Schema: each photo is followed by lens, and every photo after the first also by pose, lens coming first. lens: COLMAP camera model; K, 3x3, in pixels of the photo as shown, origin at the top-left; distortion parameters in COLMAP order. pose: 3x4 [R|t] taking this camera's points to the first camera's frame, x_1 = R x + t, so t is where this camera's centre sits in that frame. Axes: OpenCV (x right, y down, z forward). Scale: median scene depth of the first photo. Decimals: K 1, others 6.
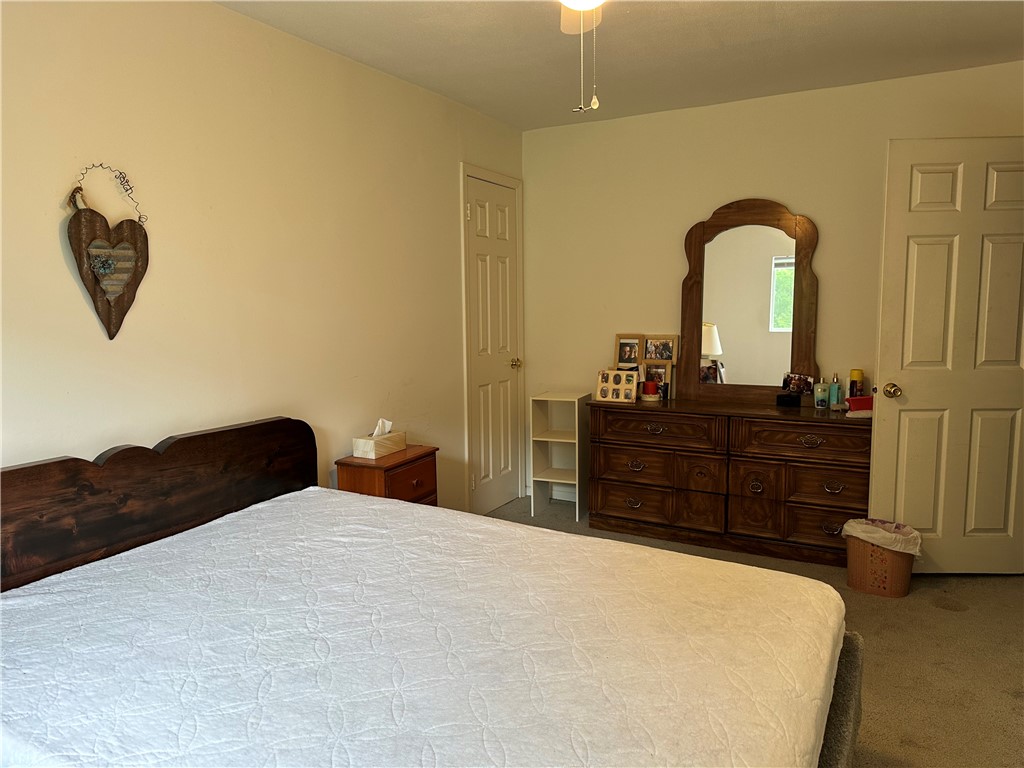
lens RADIAL K [[713.8, 0, 514.5], [0, 713.8, 379.0], [0, 0, 1]] dist [0.108521, -0.164119]
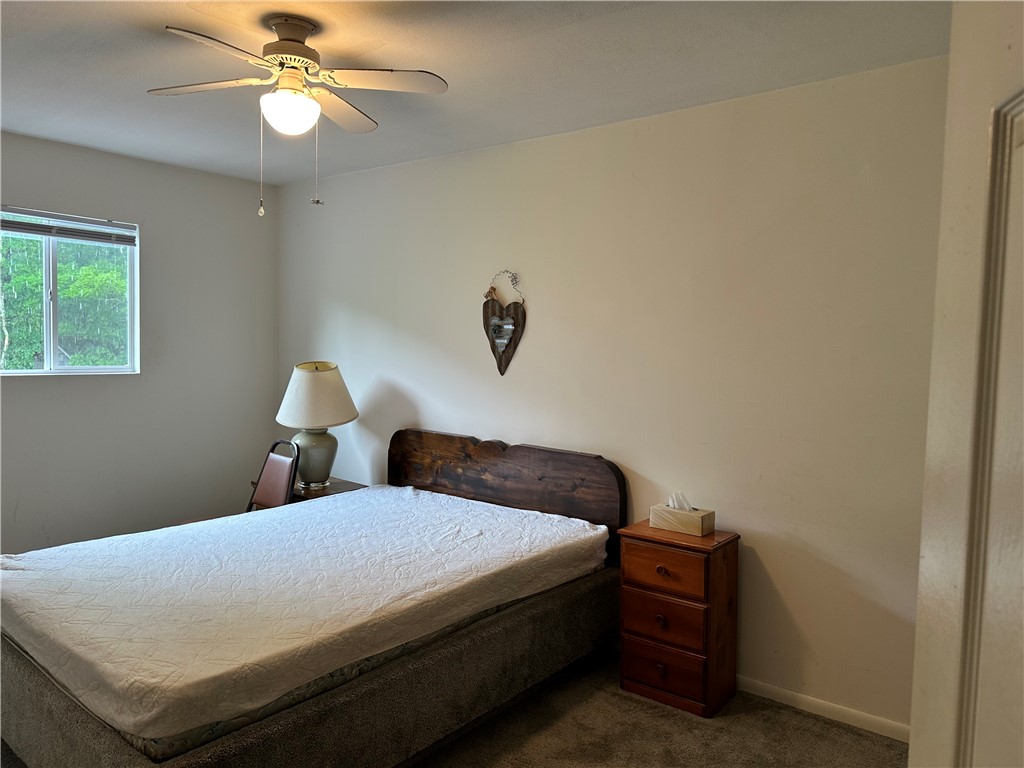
lens RADIAL K [[713.8, 0, 514.5], [0, 713.8, 379.0], [0, 0, 1]] dist [0.108521, -0.164119]
pose [[-0.190095, 0.059579, -0.979956, 1.031336], [-0.132153, 0.987520, 0.085674, -0.189422], [0.972831, 0.145791, -0.179850, 1.320948]]
